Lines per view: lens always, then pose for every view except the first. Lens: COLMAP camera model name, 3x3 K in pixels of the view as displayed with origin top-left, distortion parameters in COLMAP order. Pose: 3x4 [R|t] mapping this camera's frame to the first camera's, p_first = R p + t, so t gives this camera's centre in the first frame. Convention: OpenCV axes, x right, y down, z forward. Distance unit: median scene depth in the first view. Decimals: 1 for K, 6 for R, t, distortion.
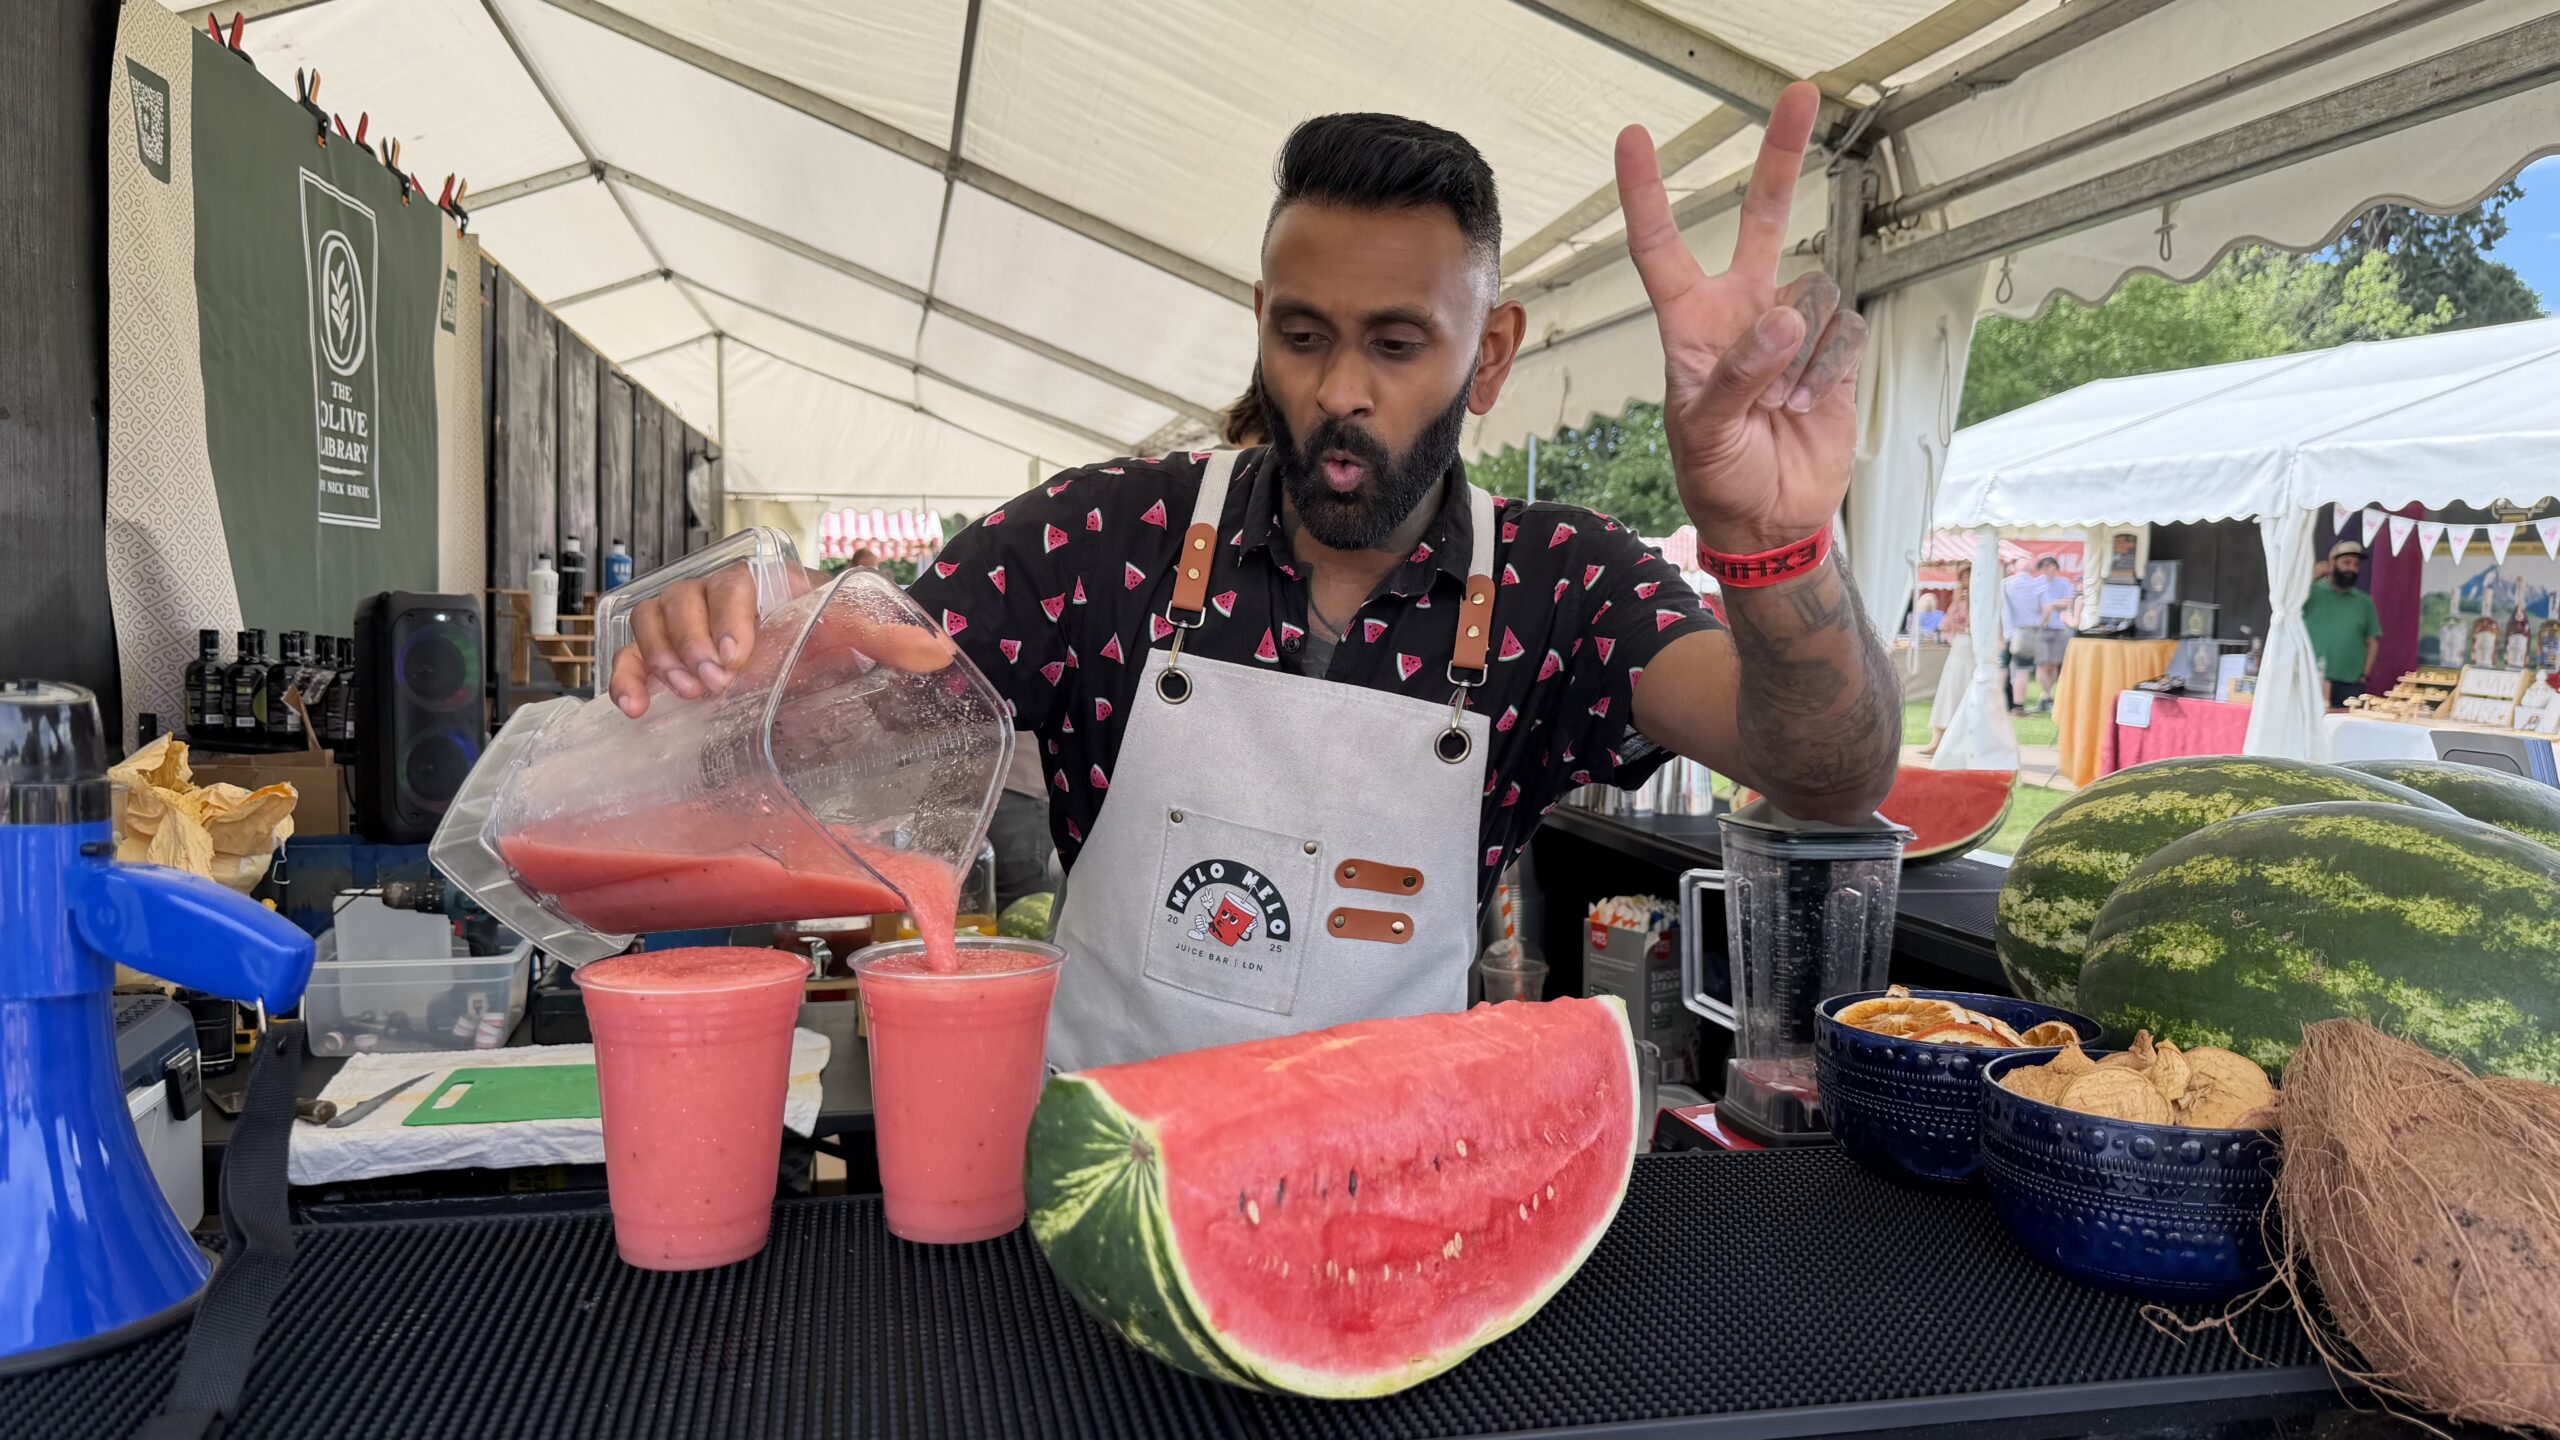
lens RADIAL K [[1808.0, 0, 1280.0], [0, 1808.0, 720.0], [0, 0, 1]] dist [-0.002544, -0.003096]
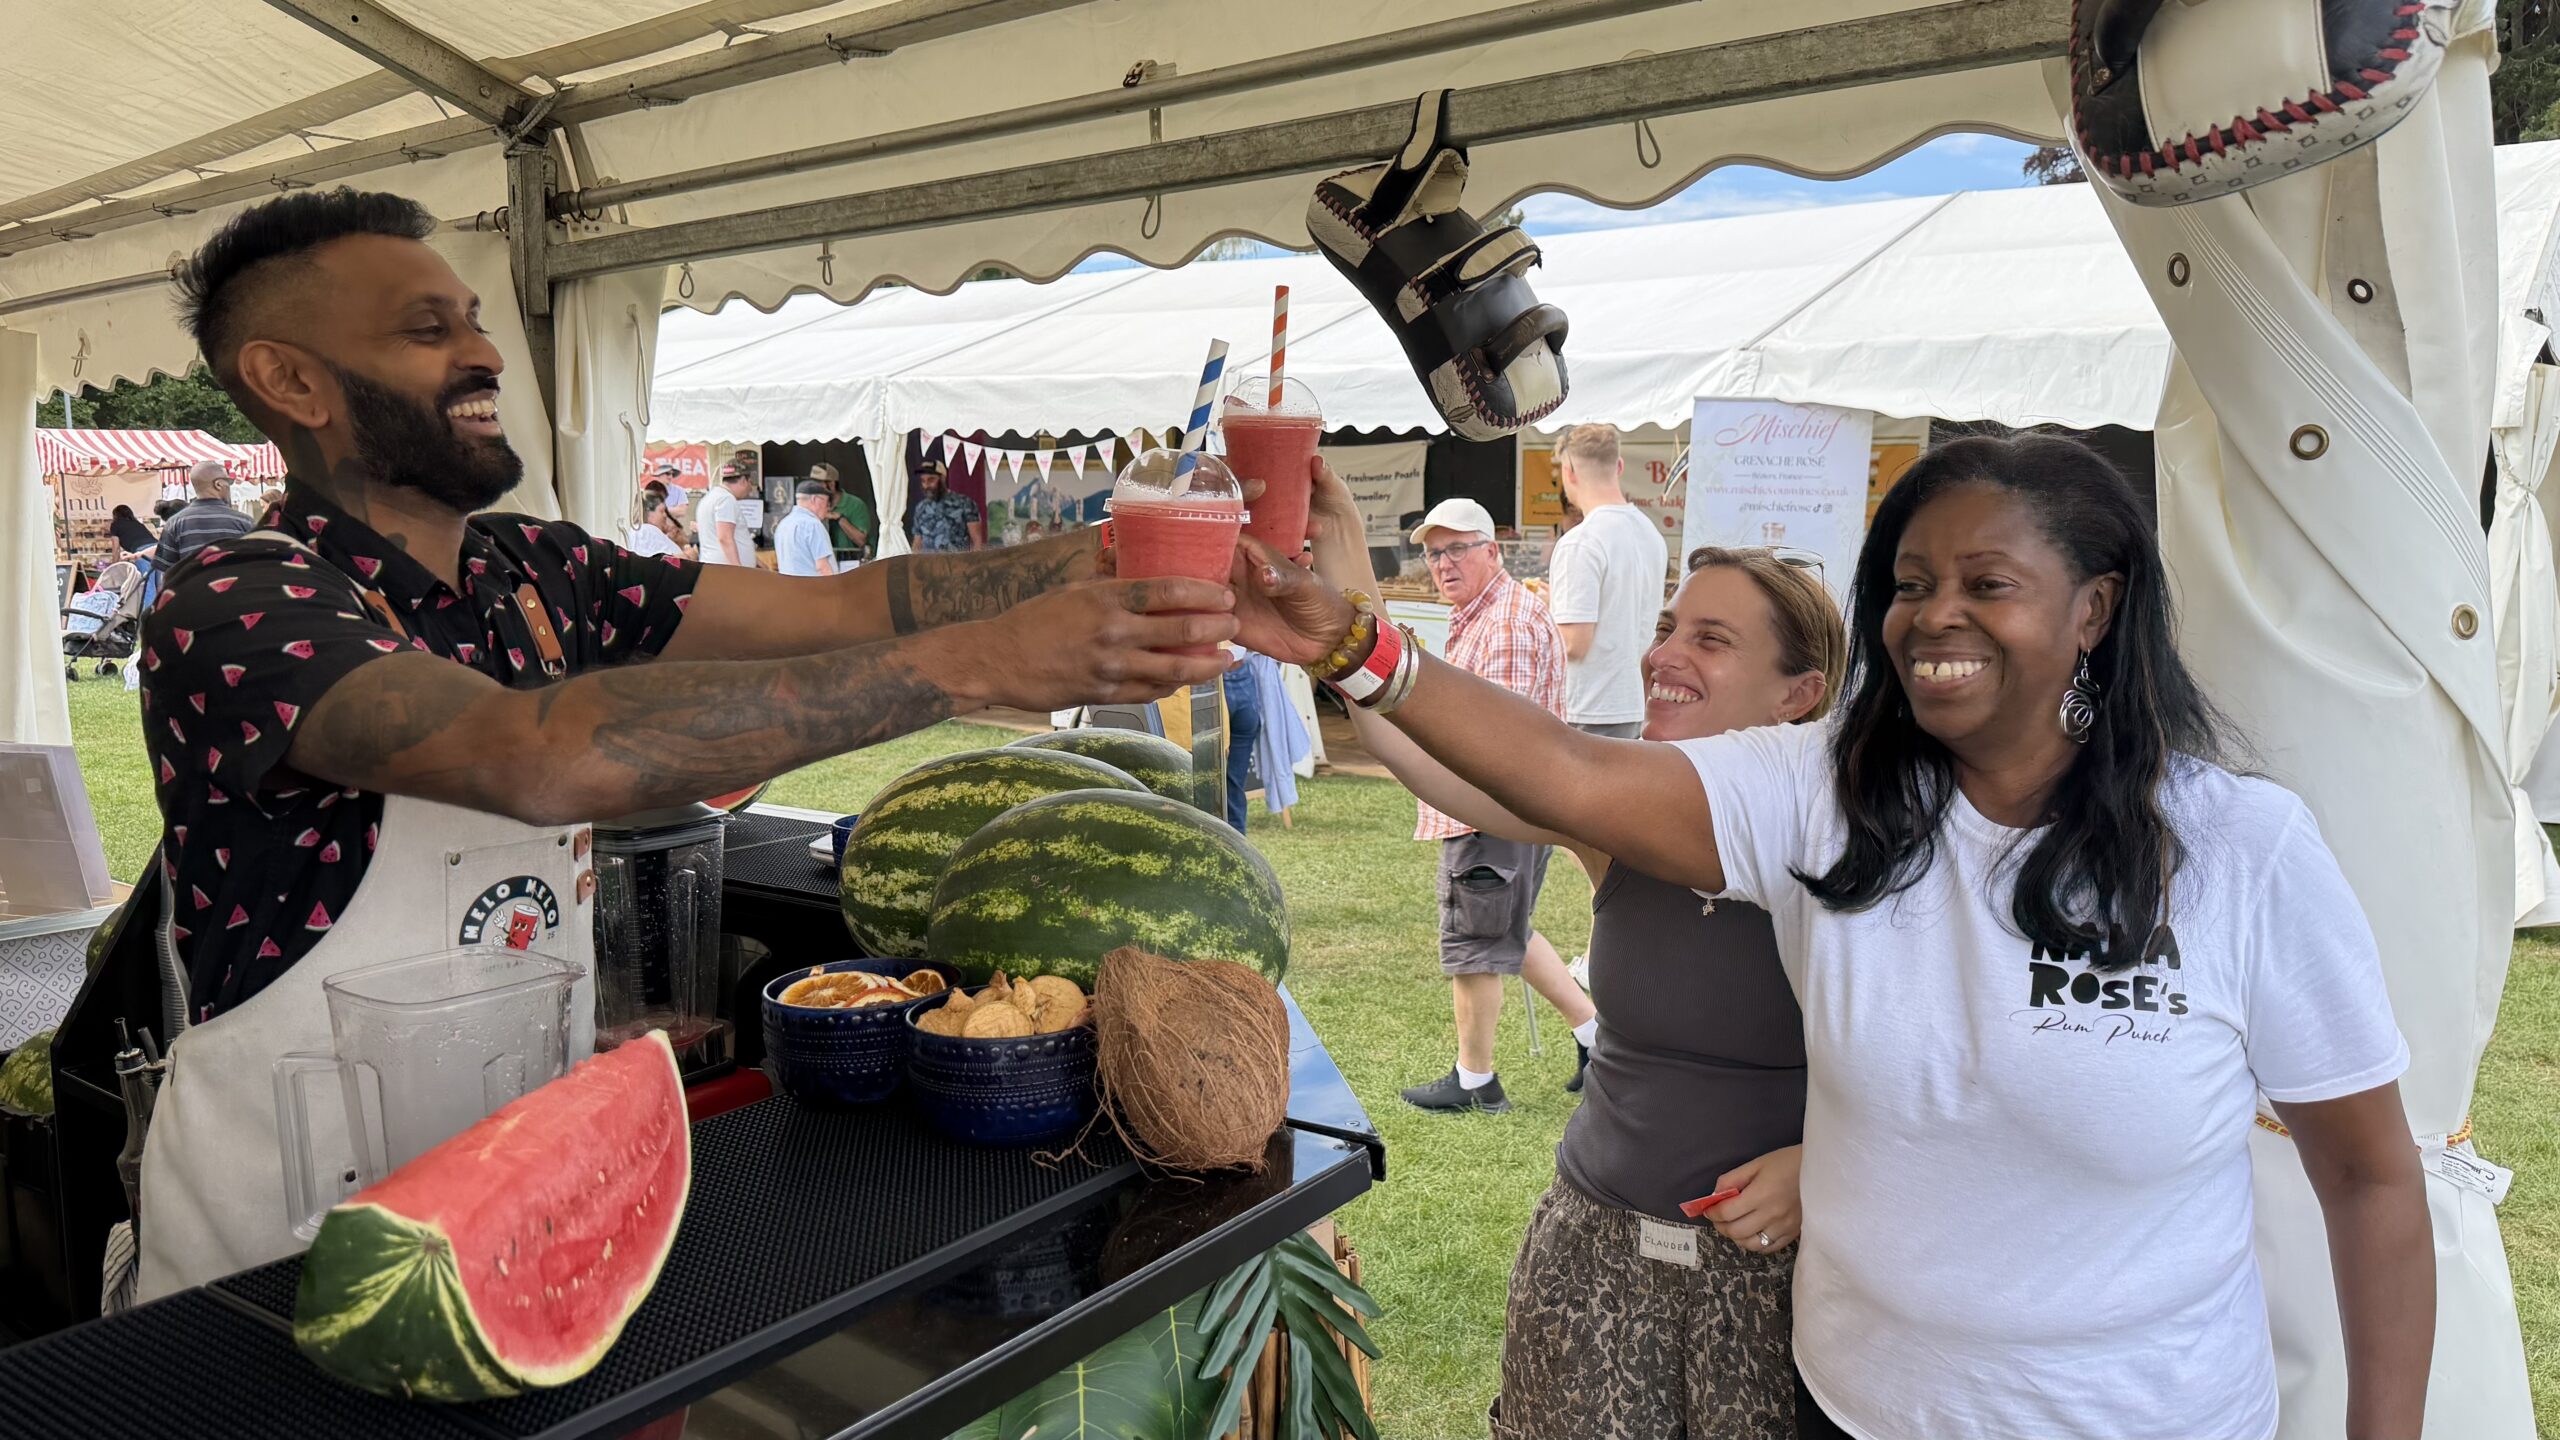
lens RADIAL K [[1854.8, 0, 1280.0], [0, 1854.8, 720.0], [0, 0, 1]] dist [0.188041, -0.393375]
pose [[0.738137, -0.108507, 0.665868, -0.328153], [0.060590, 0.993655, 0.094756, -0.153451], [-0.671925, -0.029599, 0.740028, -0.273125]]
